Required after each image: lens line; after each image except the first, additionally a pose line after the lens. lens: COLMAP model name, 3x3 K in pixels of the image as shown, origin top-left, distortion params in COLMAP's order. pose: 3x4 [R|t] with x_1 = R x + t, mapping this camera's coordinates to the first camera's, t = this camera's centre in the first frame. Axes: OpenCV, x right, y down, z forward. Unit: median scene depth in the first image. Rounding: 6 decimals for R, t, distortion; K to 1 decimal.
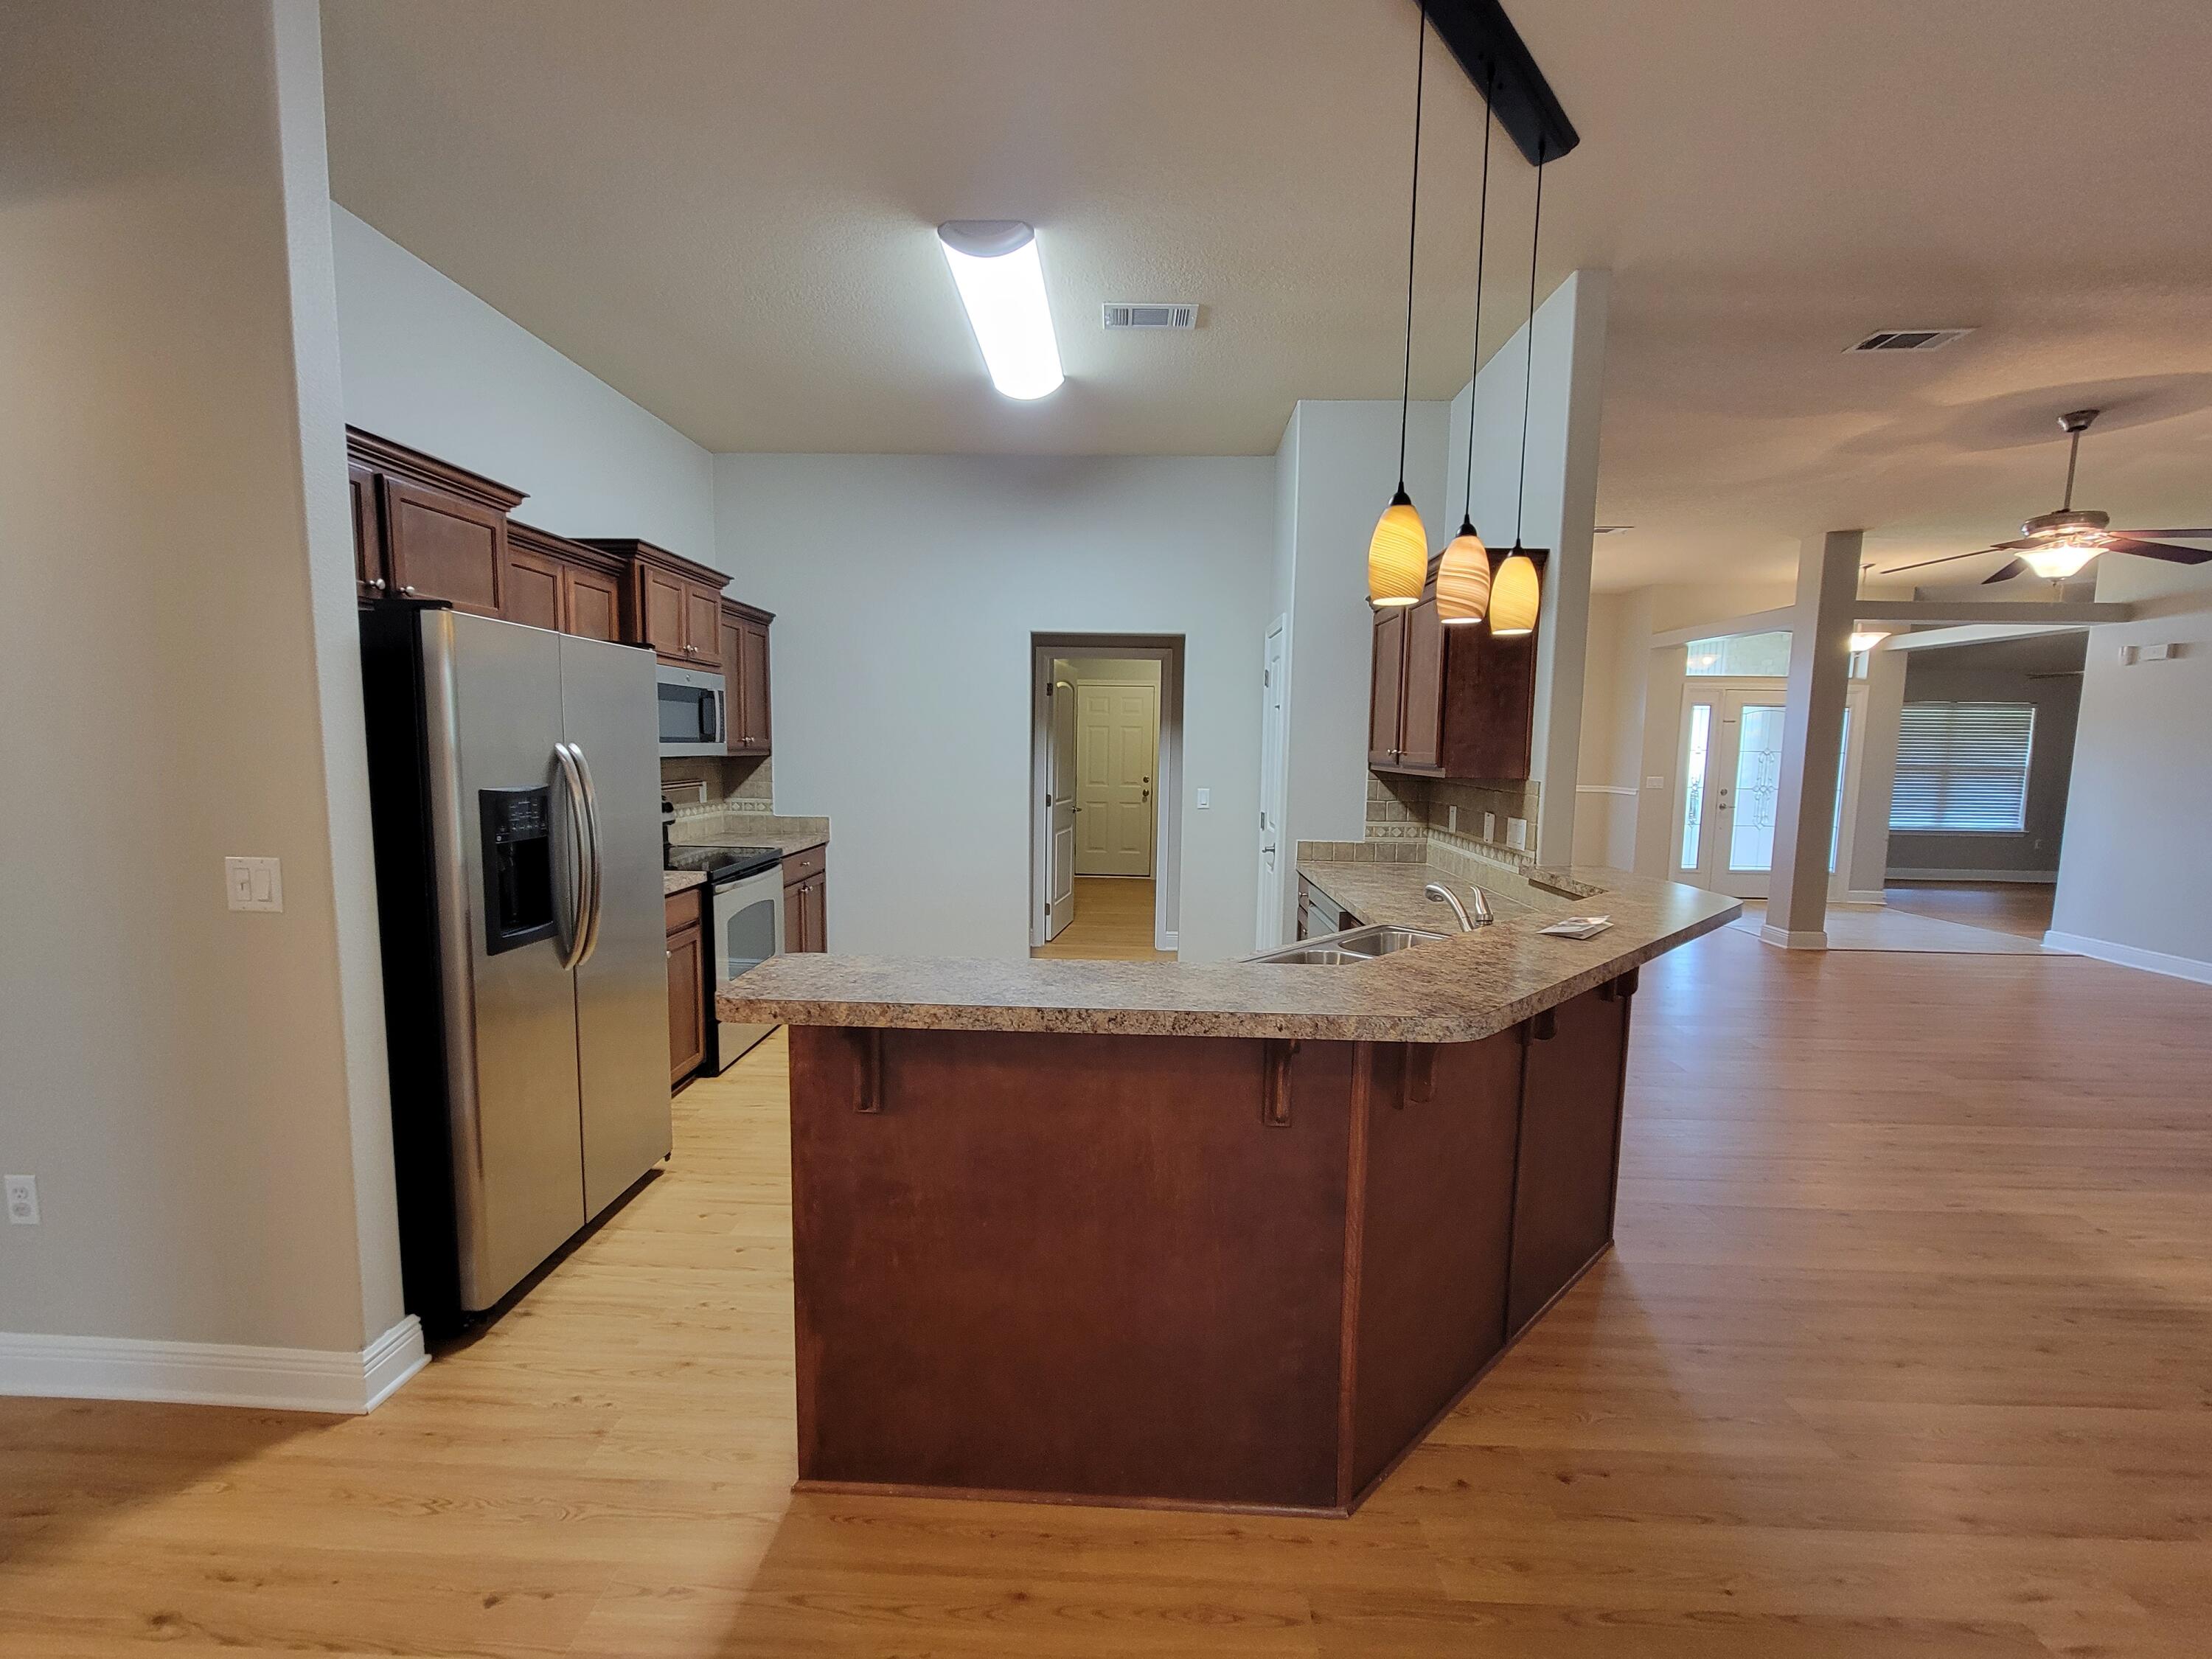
lens RADIAL K [[902.3, 0, 1098.7], [0, 902.3, 839.2], [0, 0, 1]] dist [-0.002479, -0.000802]
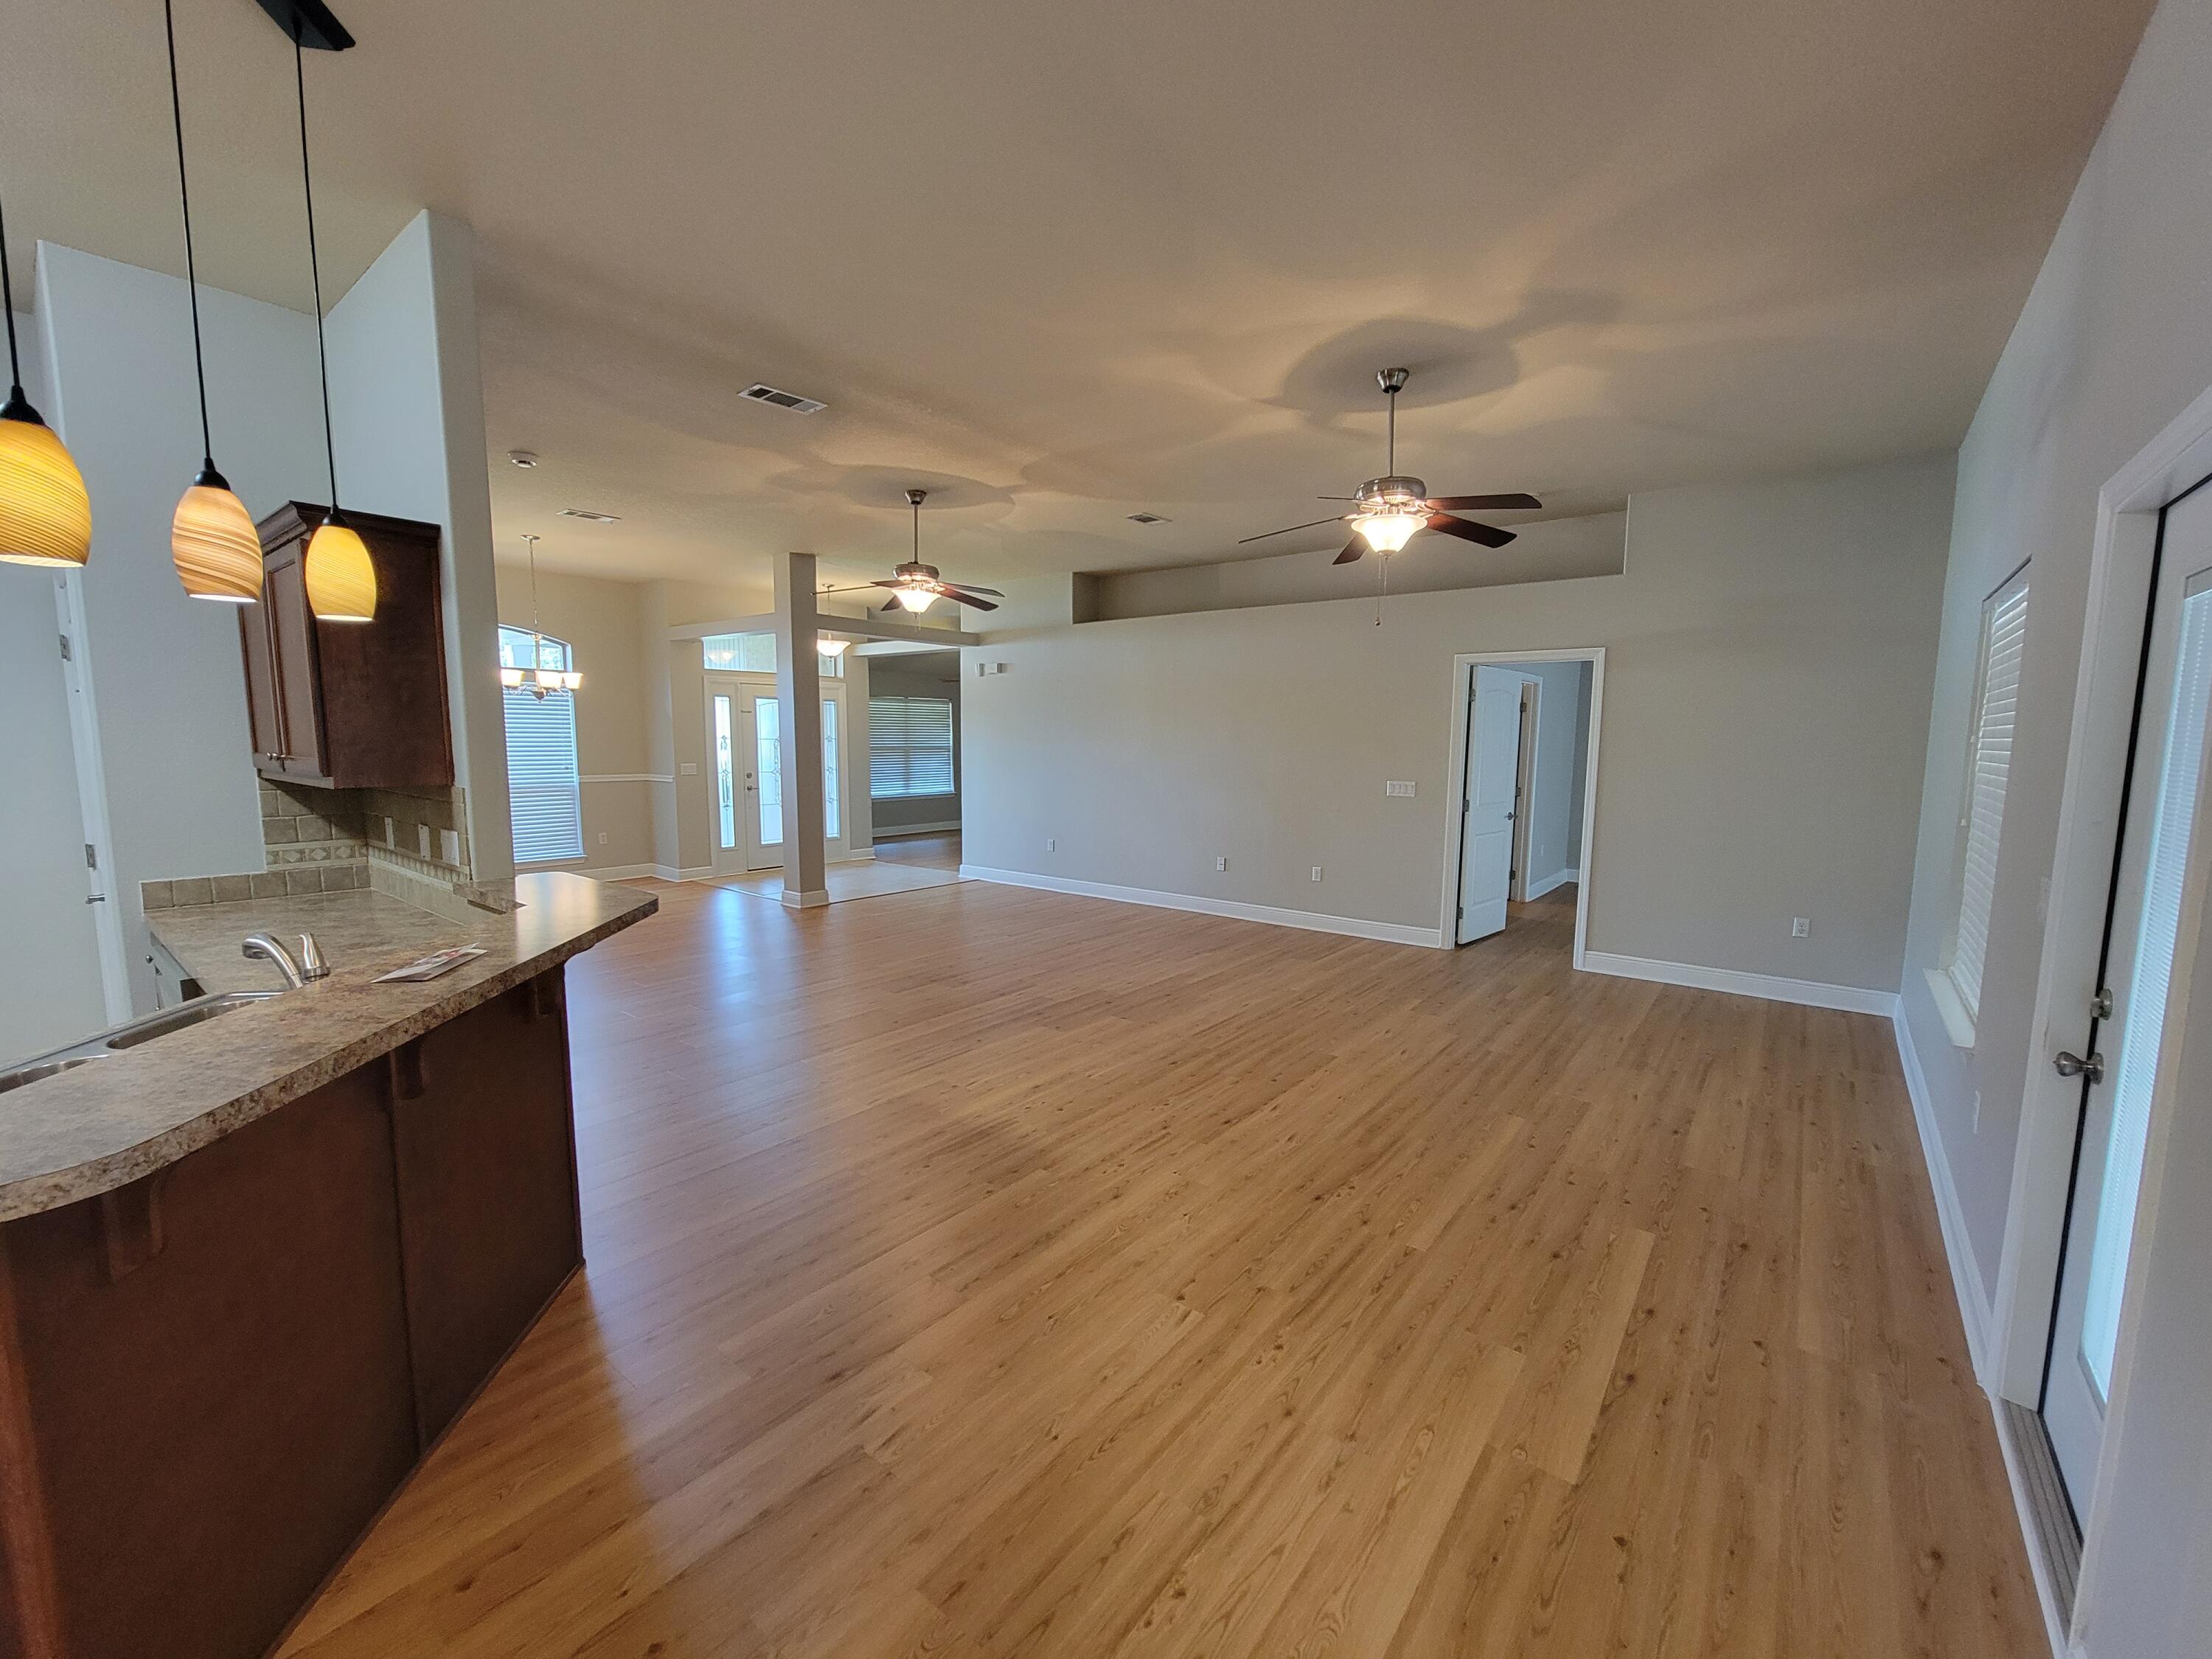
lens RADIAL K [[902.3, 0, 1104.6], [0, 902.3, 838.0], [0, 0, 1]] dist [-0.002479, -0.000802]
pose [[0.589753, -0.101506, 0.801179, 0.117522], [0.087761, 0.994250, 0.061365, -0.011193], [-0.802801, 0.034122, 0.595270, -0.029372]]
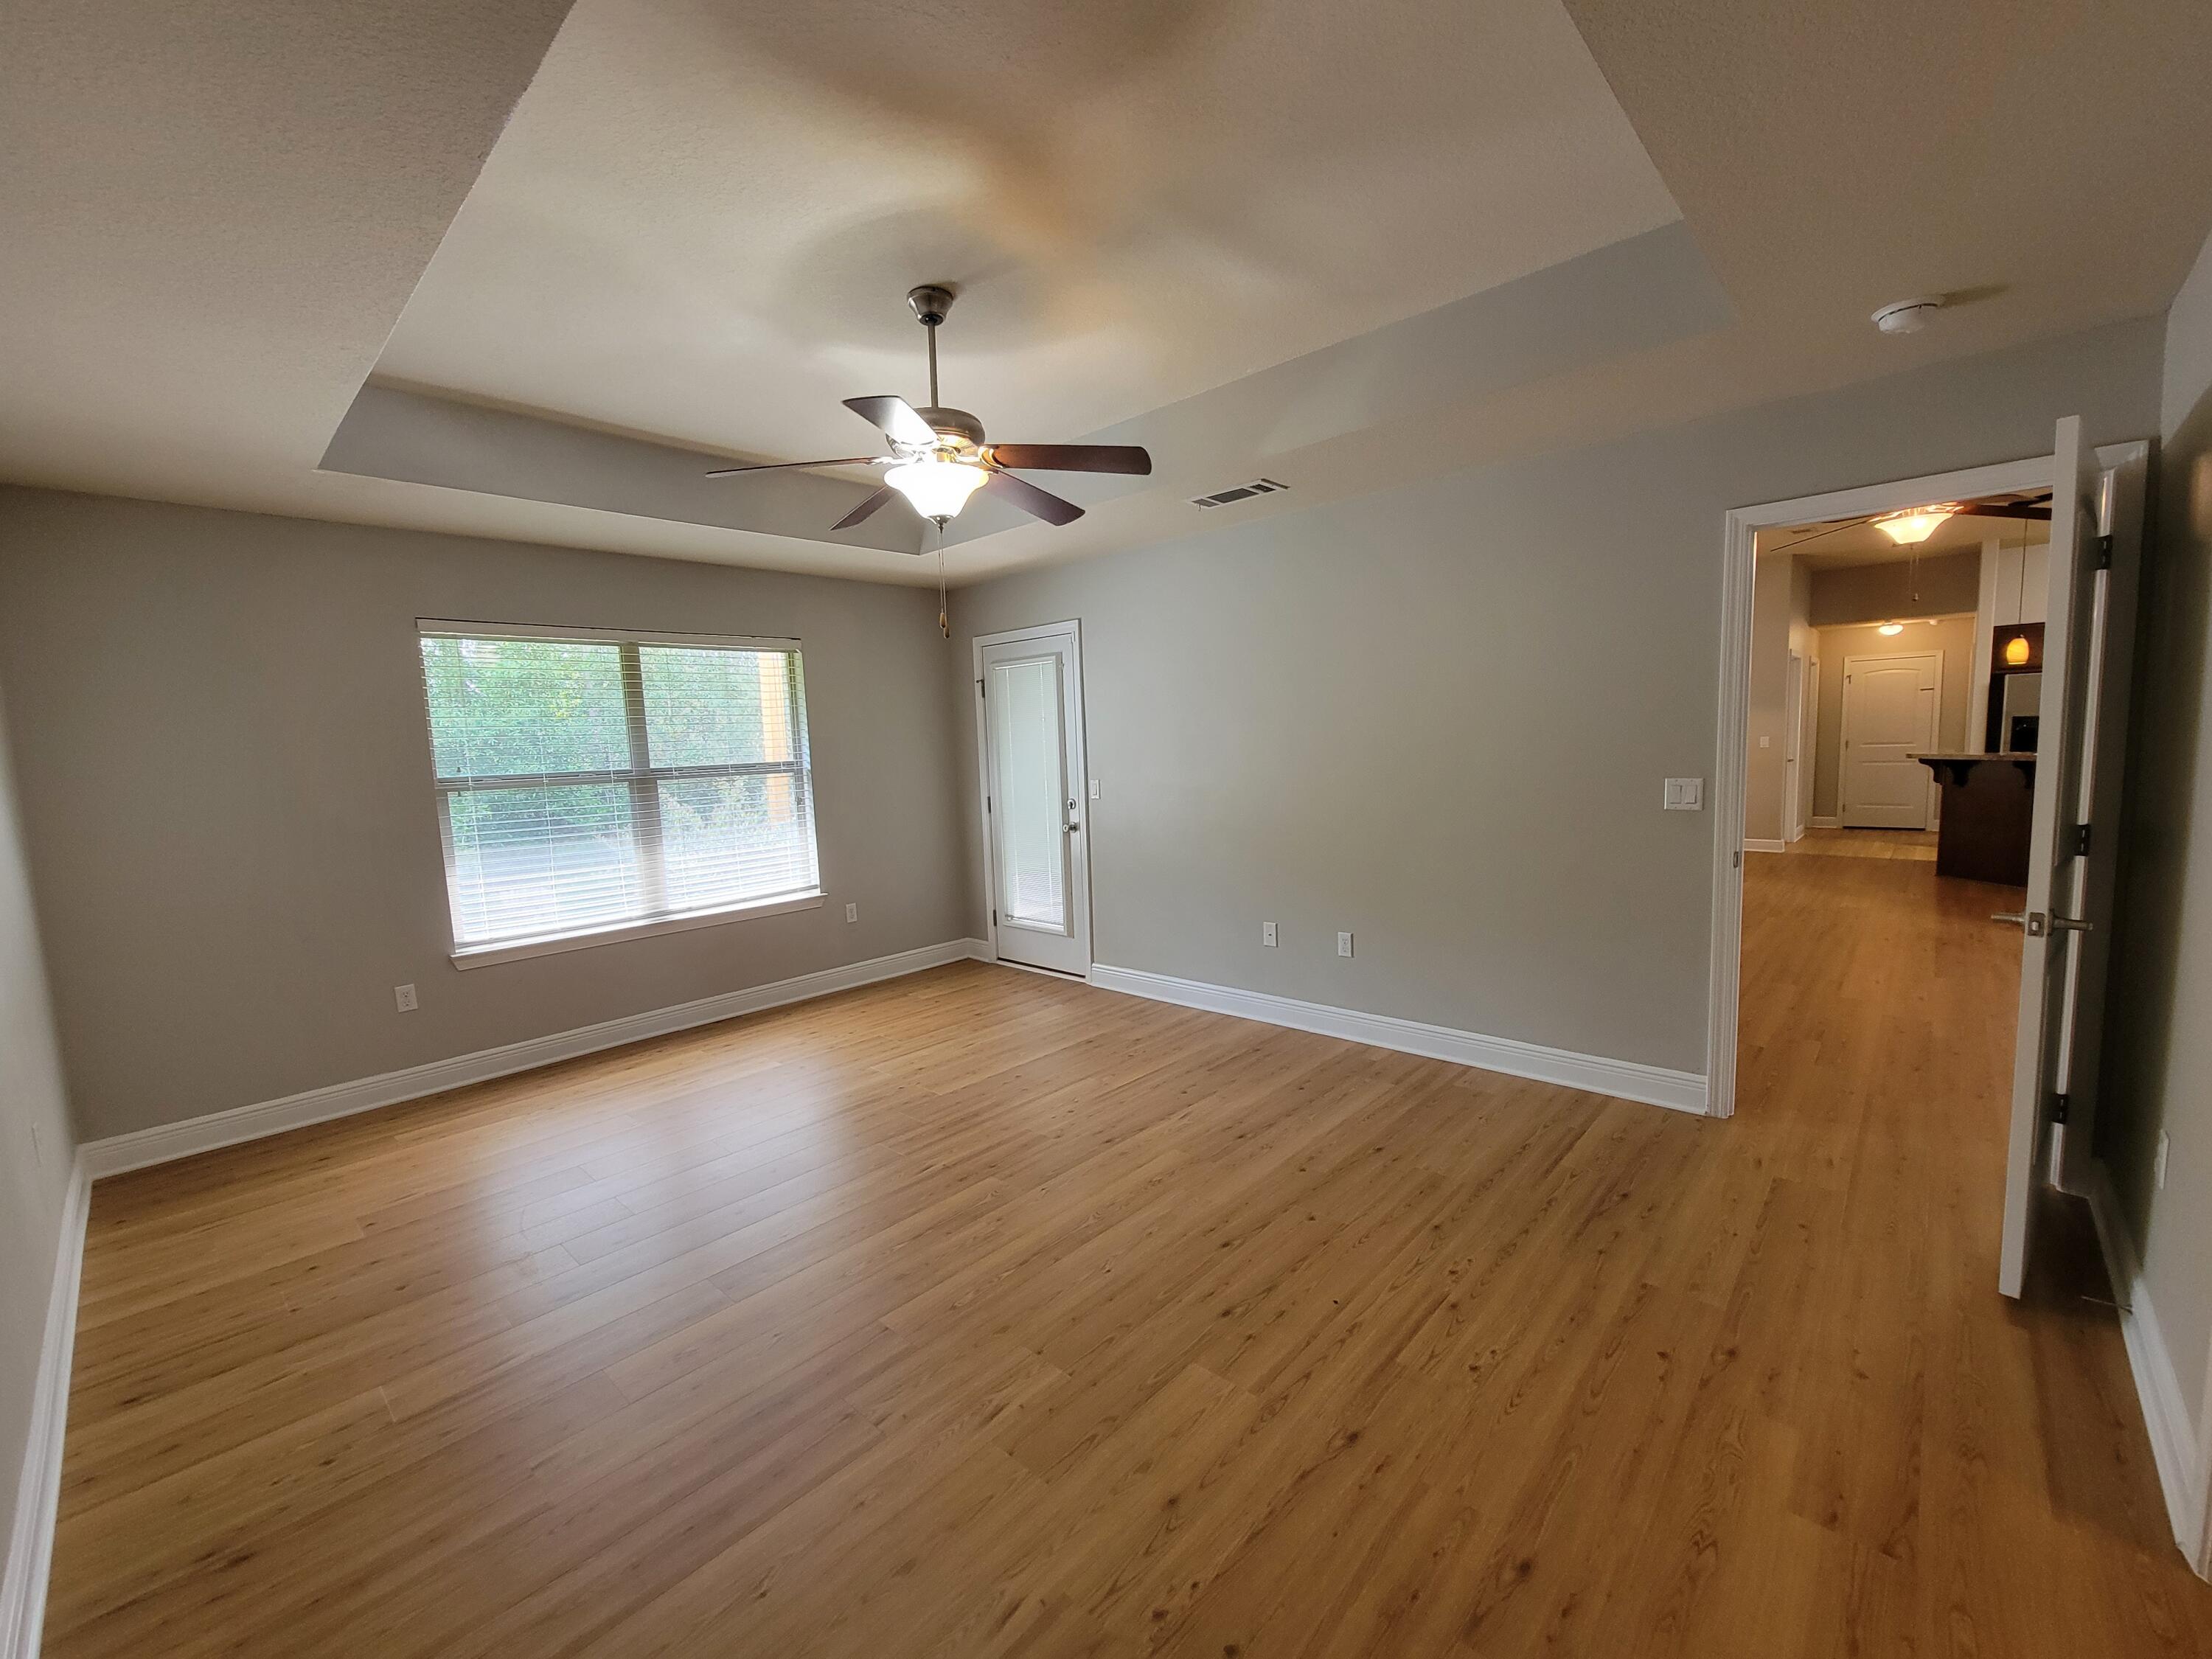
lens RADIAL K [[902.3, 0, 1096.3], [0, 902.3, 838.2], [0, 0, 1]] dist [-0.002479, -0.000802]
pose [[-0.657420, 0.090383, -0.748084, 2.824723], [-0.052937, 0.984788, 0.165502, 0.019797], [0.751662, 0.148405, -0.642635, 0.312698]]
